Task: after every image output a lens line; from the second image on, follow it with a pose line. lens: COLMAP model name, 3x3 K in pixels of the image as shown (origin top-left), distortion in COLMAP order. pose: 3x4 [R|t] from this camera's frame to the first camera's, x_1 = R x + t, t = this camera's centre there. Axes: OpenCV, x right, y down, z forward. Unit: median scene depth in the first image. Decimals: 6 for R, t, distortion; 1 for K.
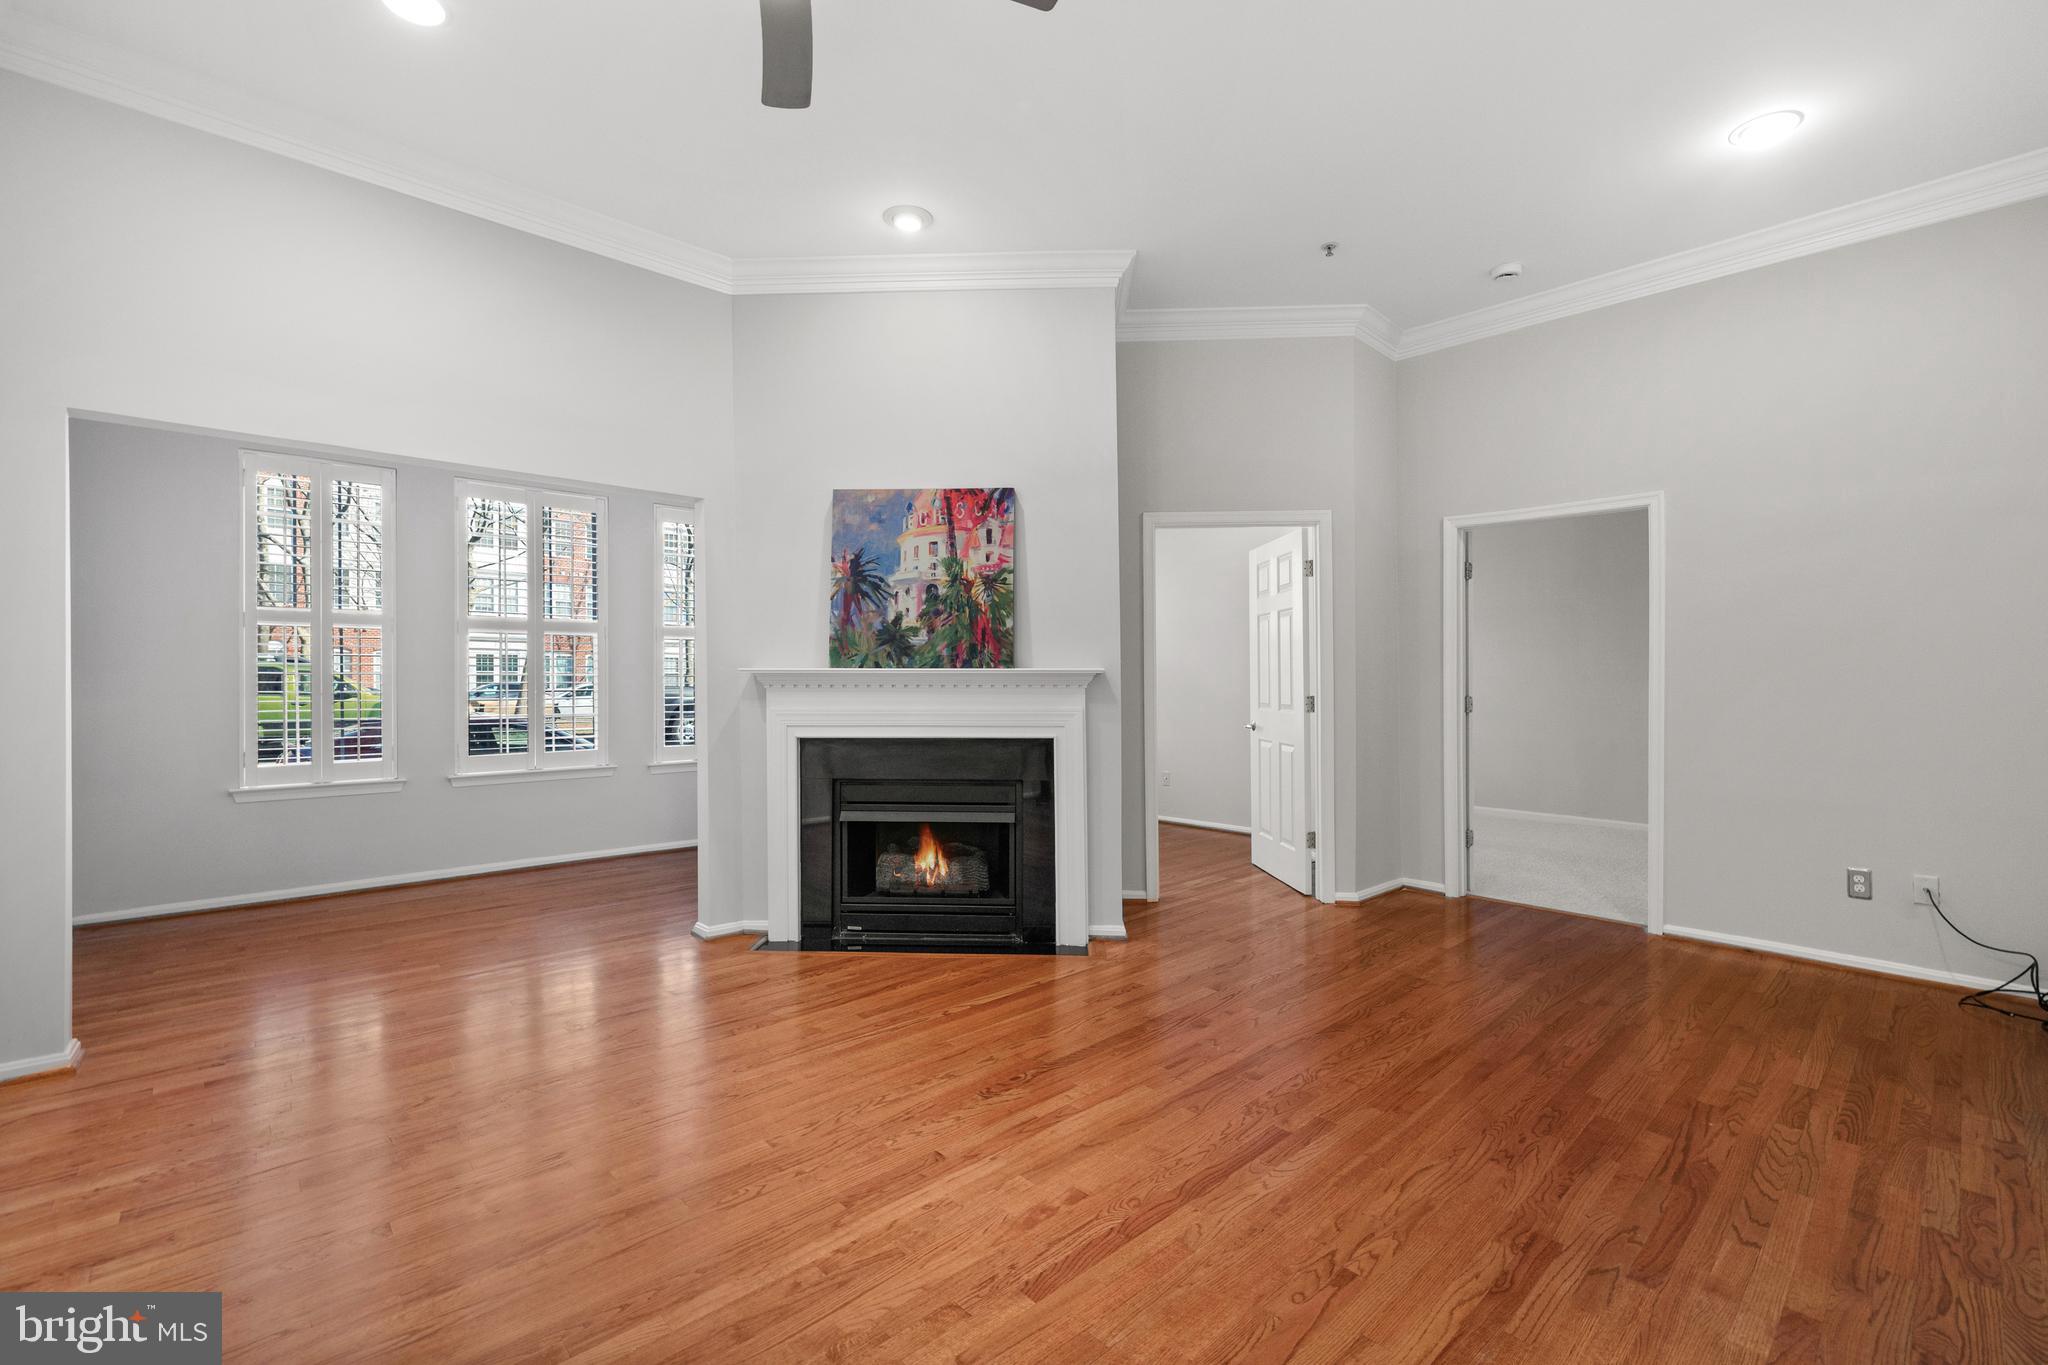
lens RADIAL K [[875.4, 0, 1020.0], [0, 875.4, 675.7], [0, 0, 1]] dist [0.001291, -0.000427]
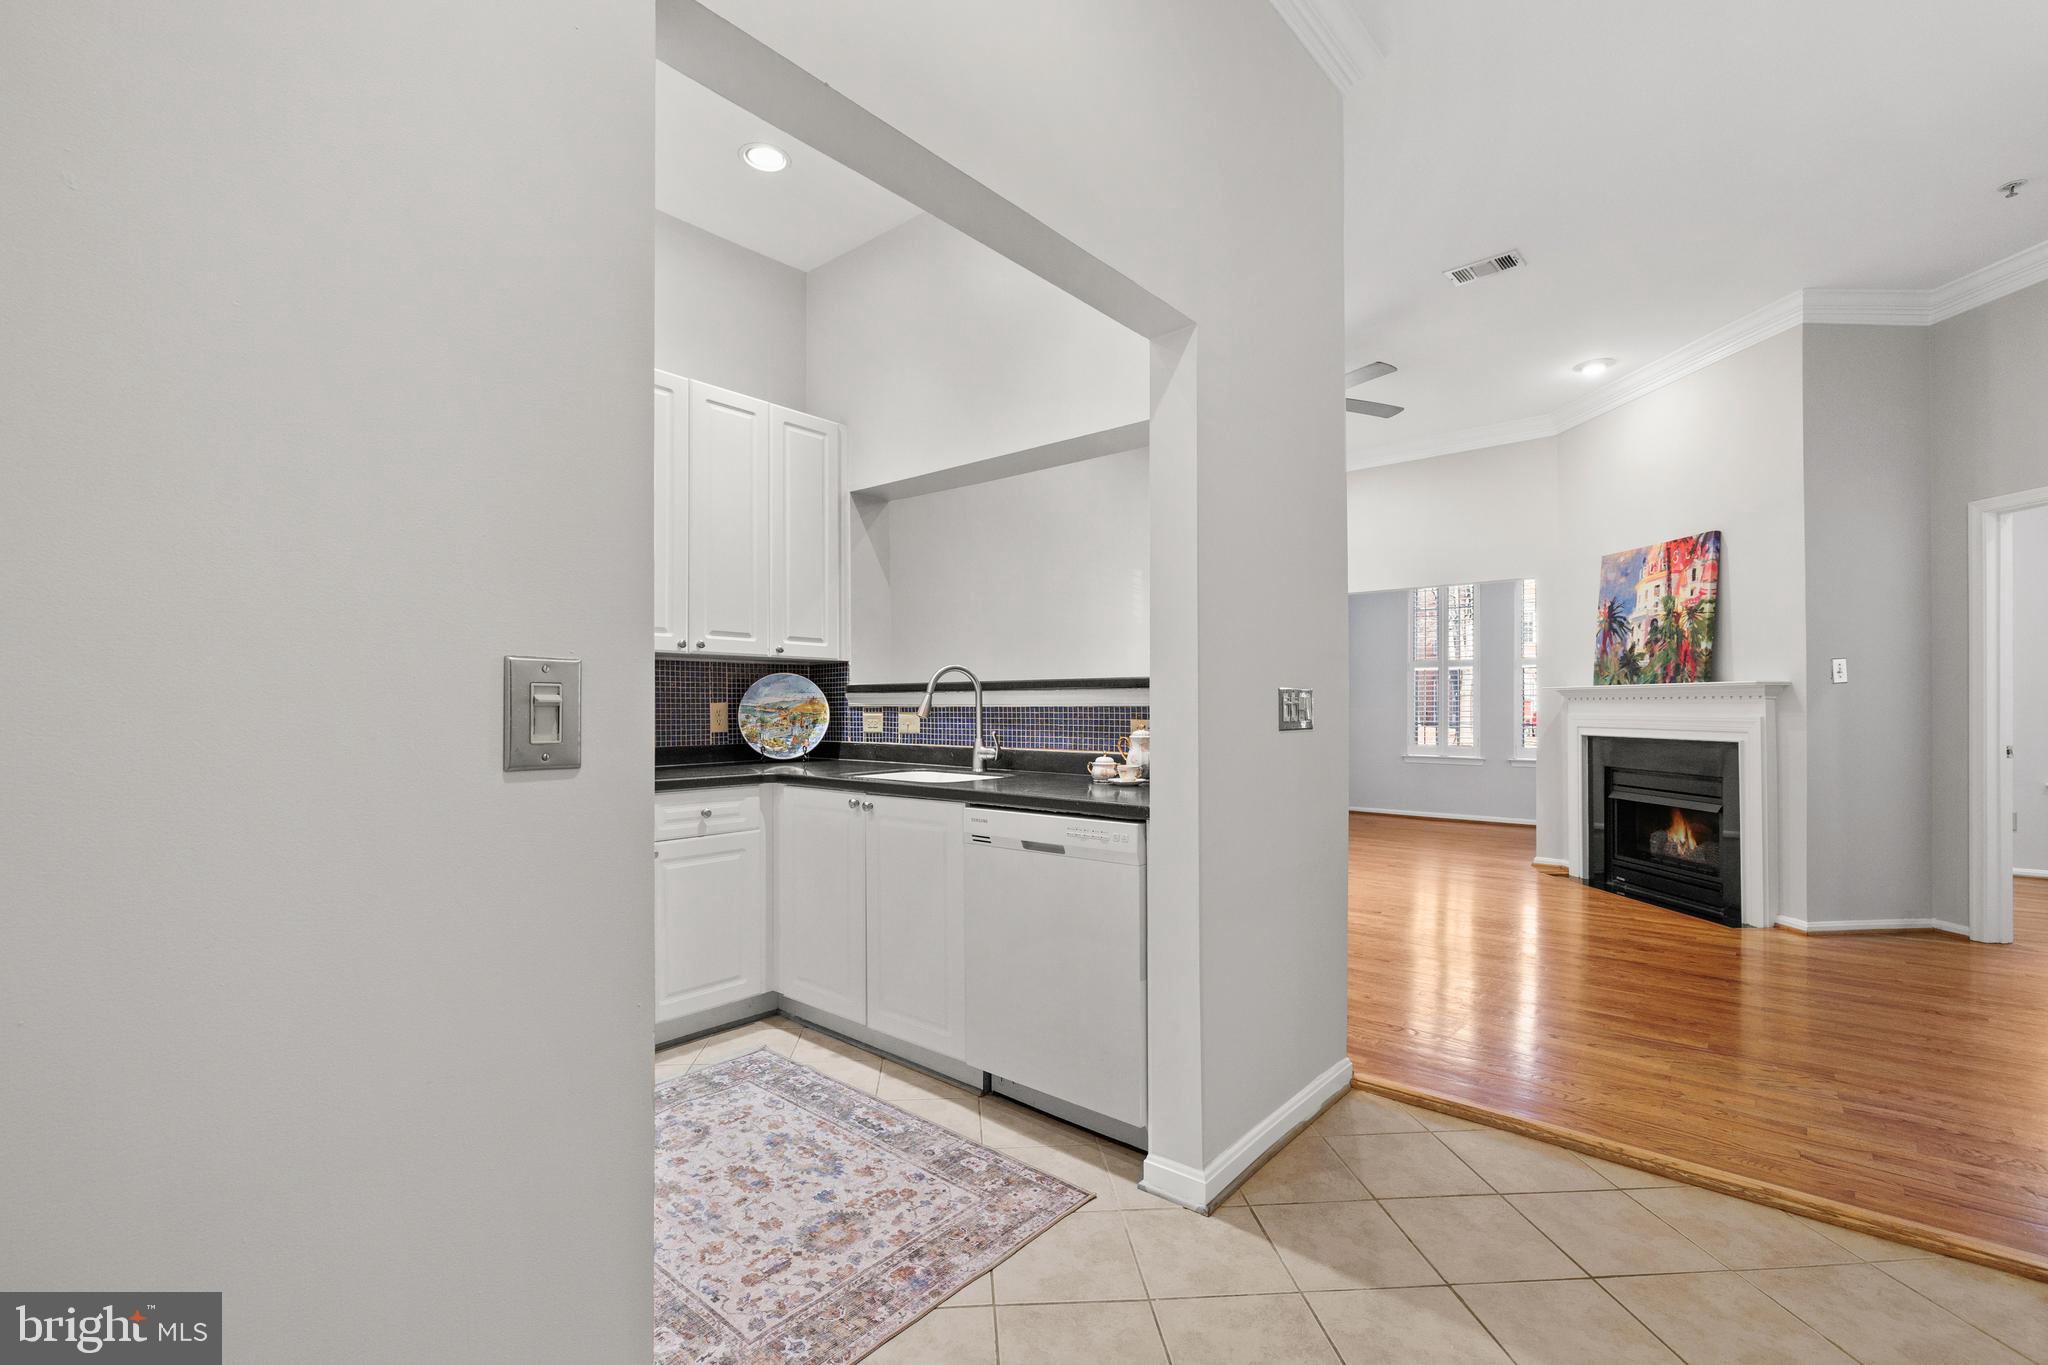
lens RADIAL K [[891.4, 0, 1020.7], [0, 891.4, 704.1], [0, 0, 1]] dist [-0.002037, -0.000112]
pose [[0.108147, -0.002002, -0.994133, 1.099505], [0.004823, 0.999987, -0.001489, 0.018325], [0.994123, -0.004634, 0.108156, -0.067058]]
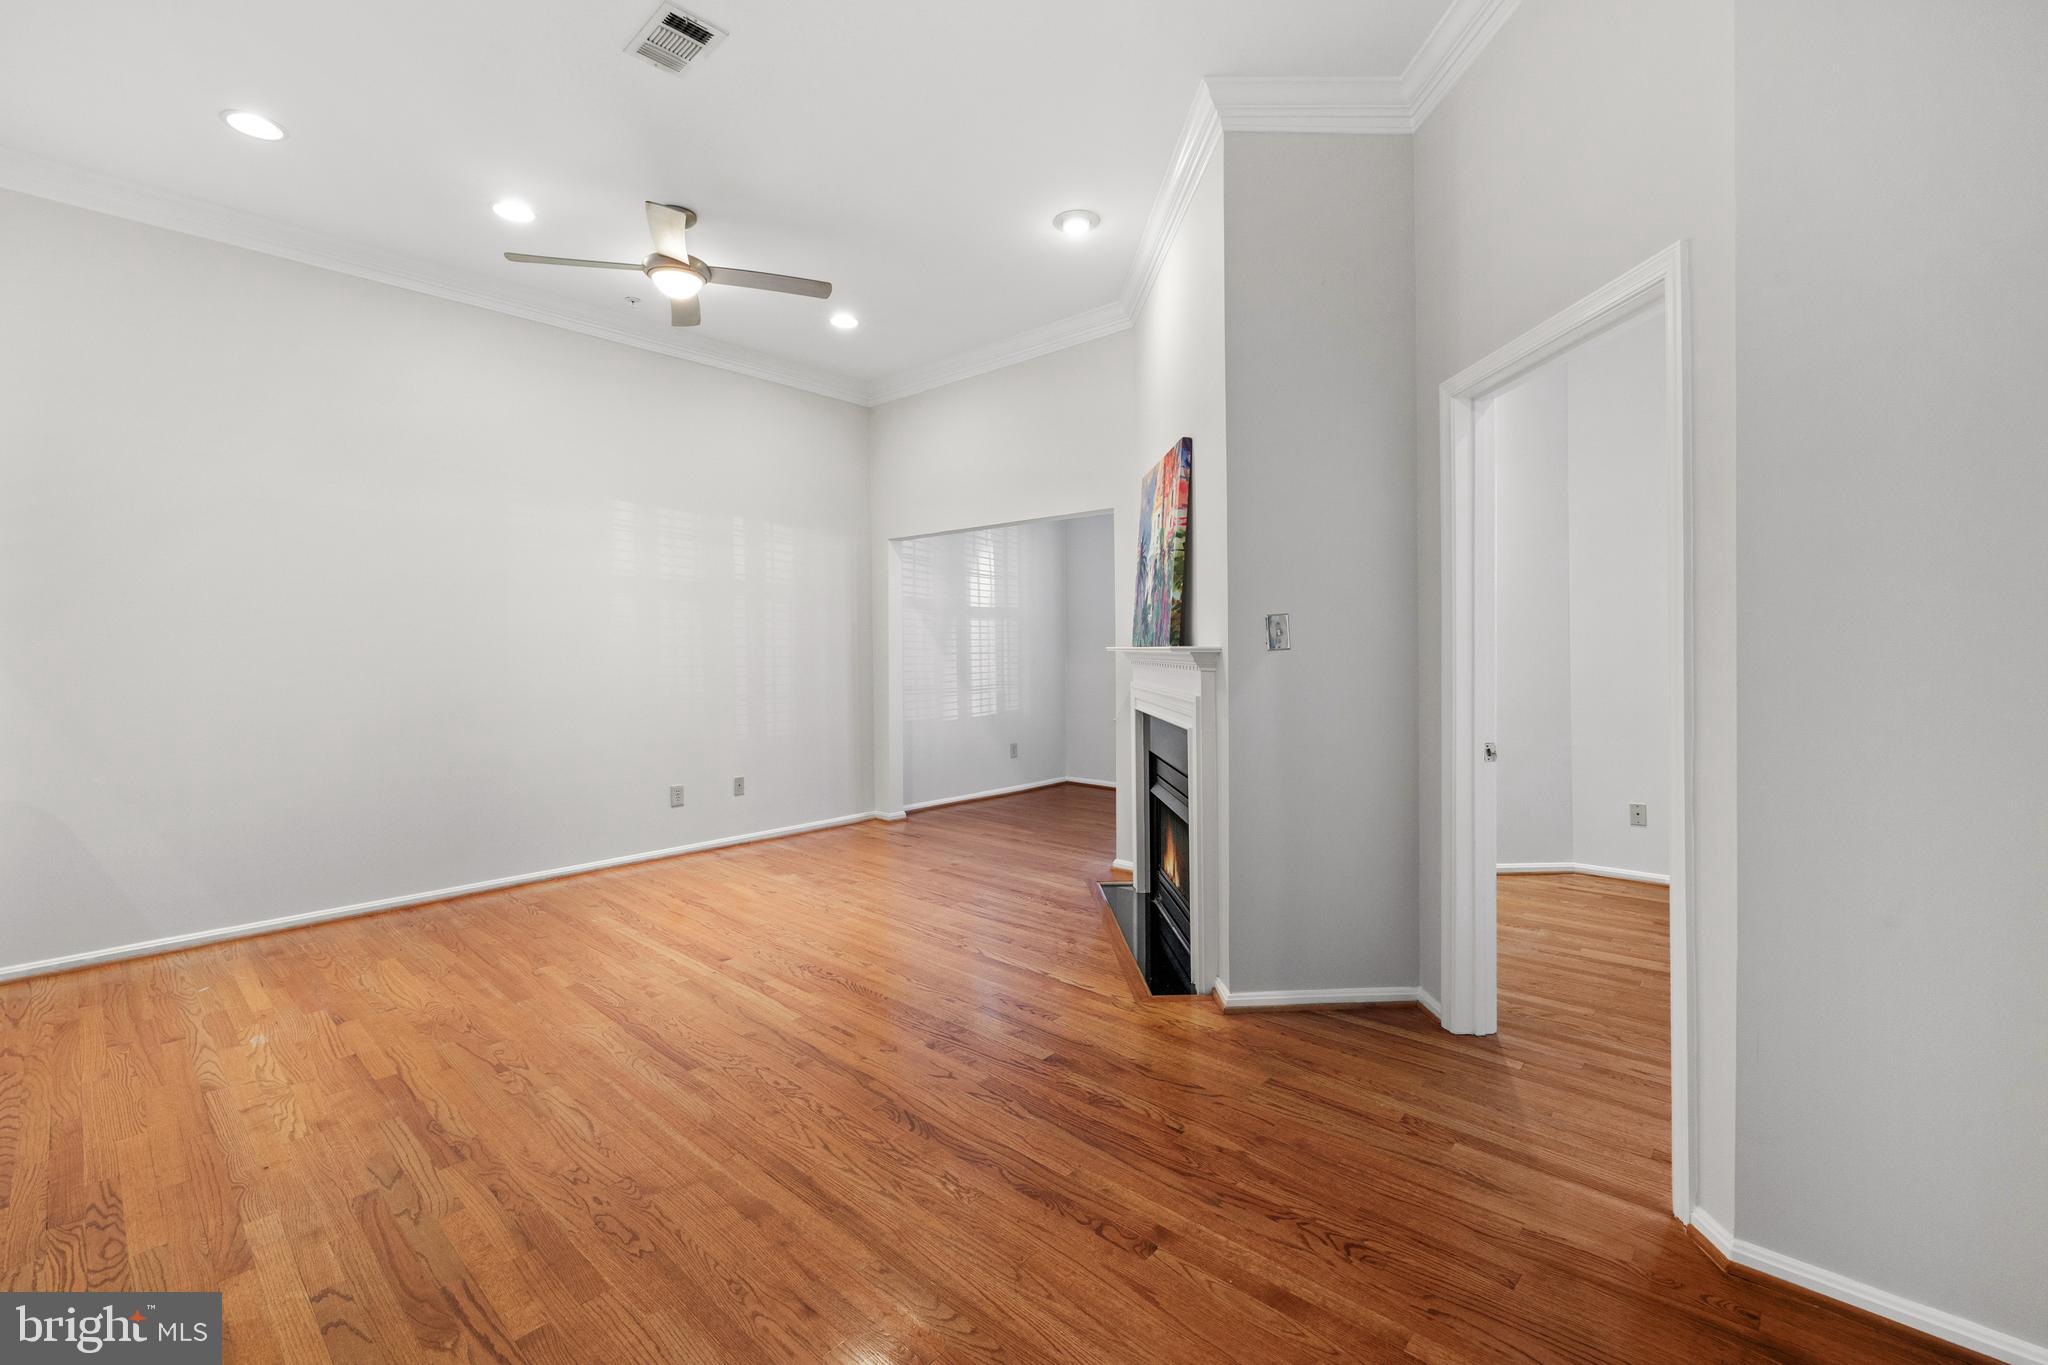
lens RADIAL K [[871.5, 0, 1031.7], [0, 871.5, 646.0], [0, 0, 1]] dist [0.000426, 0.000063]
pose [[0.089012, -0.003760, -0.996023, 0.844911], [0.010269, 0.999943, -0.002857, -0.007289], [0.995978, -0.009974, 0.089046, 0.777767]]
